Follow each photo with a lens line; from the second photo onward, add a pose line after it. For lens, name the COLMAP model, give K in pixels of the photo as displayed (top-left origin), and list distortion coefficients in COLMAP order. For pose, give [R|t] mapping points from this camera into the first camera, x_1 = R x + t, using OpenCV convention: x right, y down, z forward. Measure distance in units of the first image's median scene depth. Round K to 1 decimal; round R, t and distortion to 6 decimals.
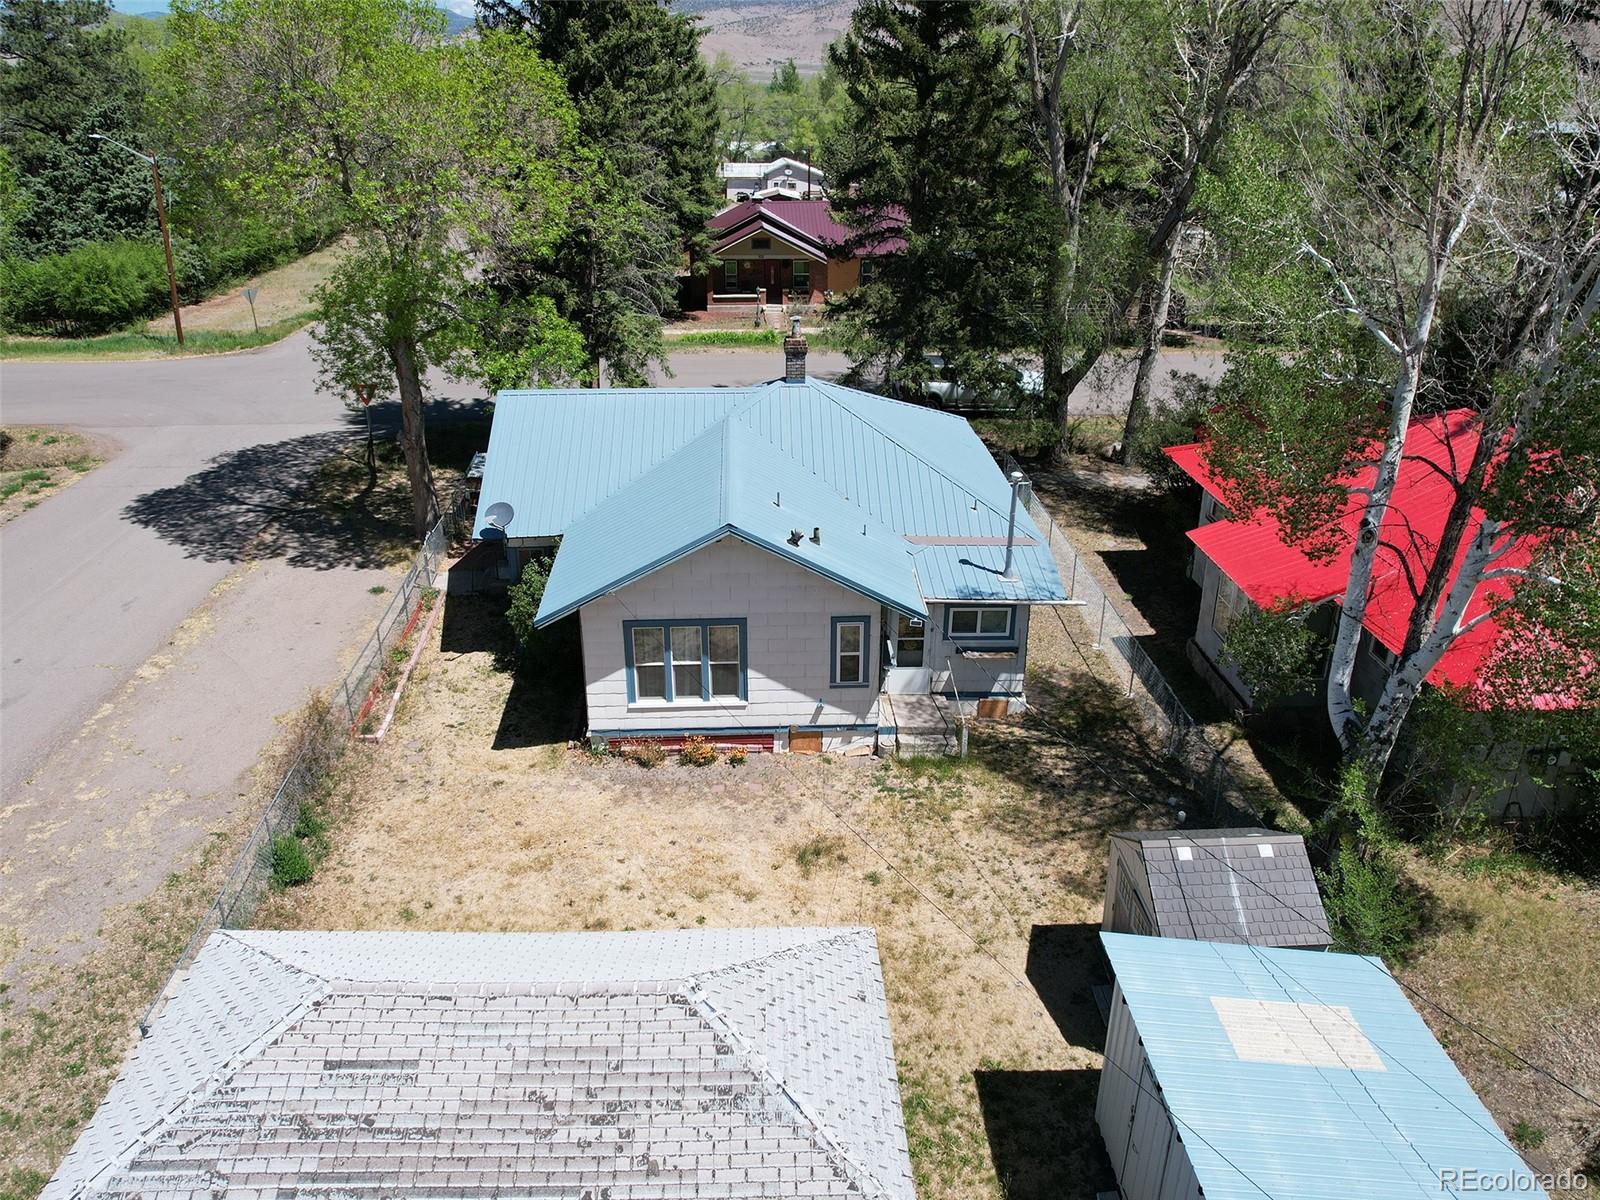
lens RADIAL K [[1254.5, 0, 786.0], [0, 1254.5, 608.3], [0, 0, 1]] dist [-0.046951, 0.029970]
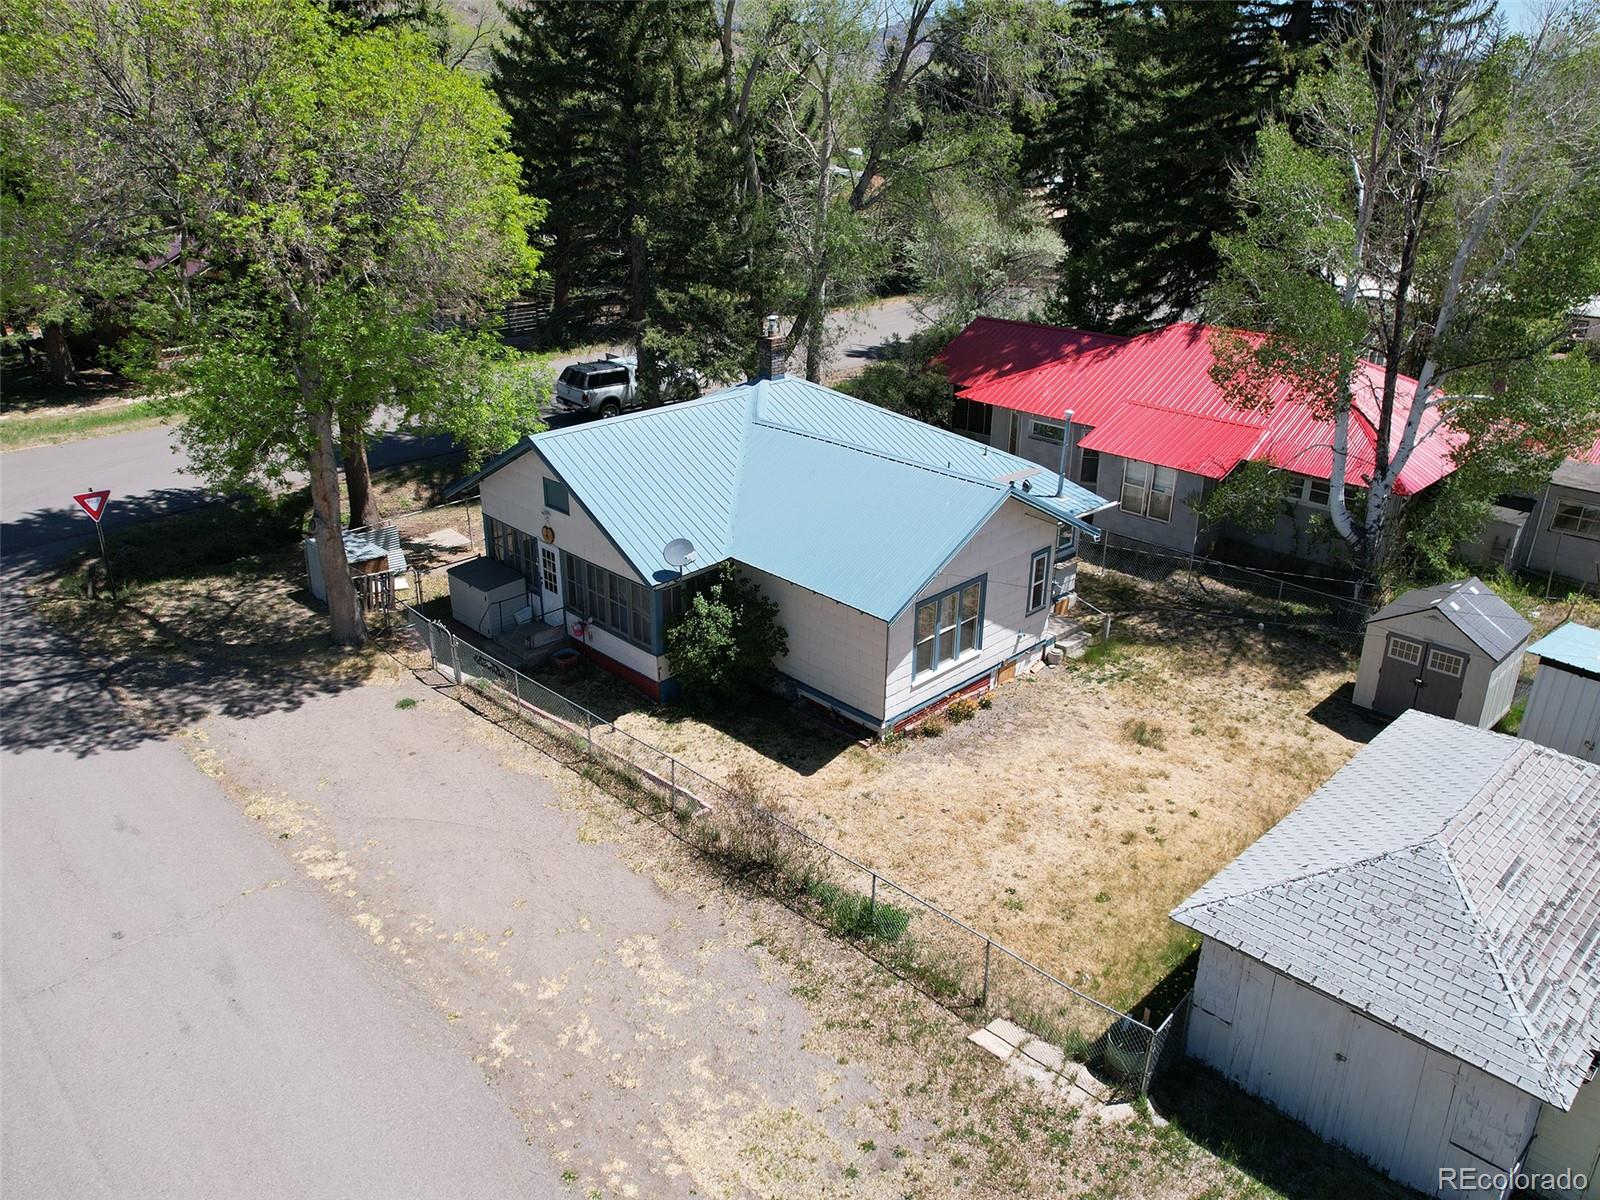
lens RADIAL K [[1228.6, 0, 841.3], [0, 1228.6, 602.5], [0, 0, 1]] dist [-0.035079, 0.010999]
pose [[0.717988, -0.261440, 0.645091, -0.795159], [0.268406, 0.959096, 0.089963, -0.094648], [-0.642224, 0.108554, 0.758791, 0.247426]]
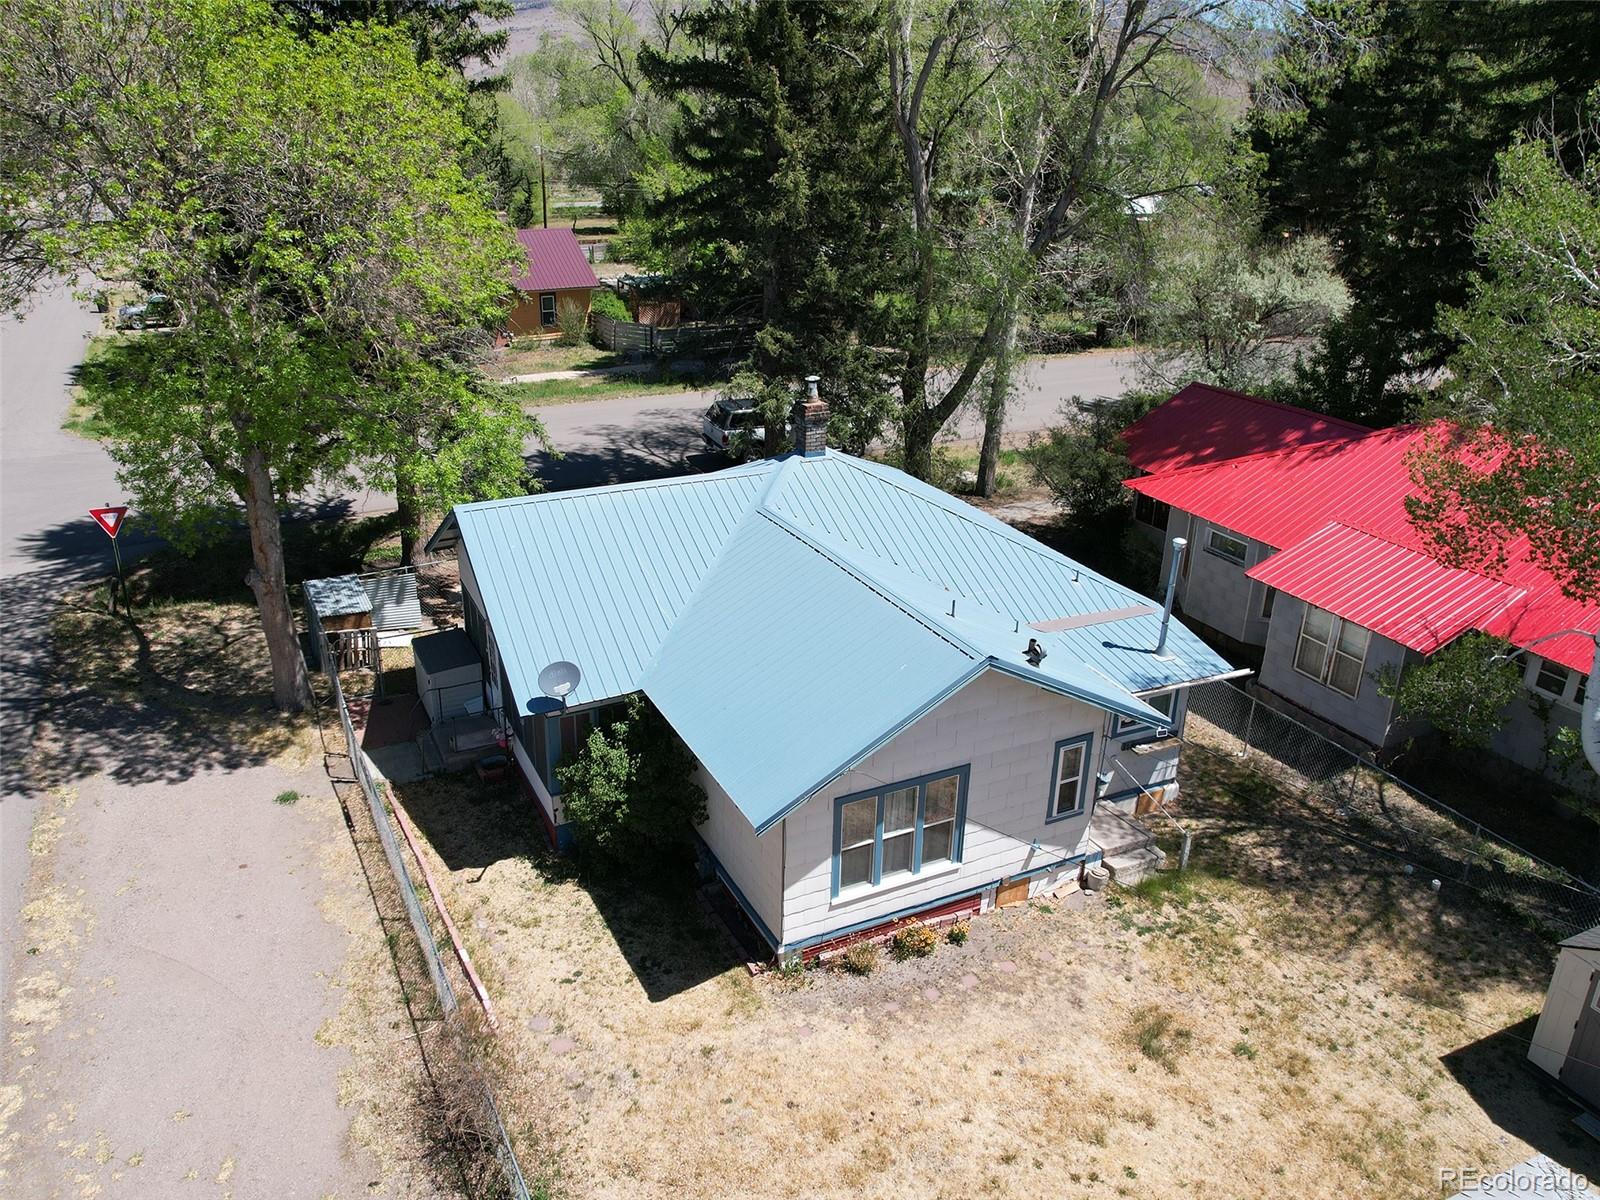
lens RADIAL K [[1254.5, 0, 785.6], [0, 1254.5, 612.7], [0, 0, 1]] dist [-0.046951, 0.029970]
pose [[0.914987, -0.146574, 0.375918, -0.405905], [0.151006, 0.988372, 0.017826, -0.113656], [-0.374160, 0.040456, 0.926481, 0.285588]]
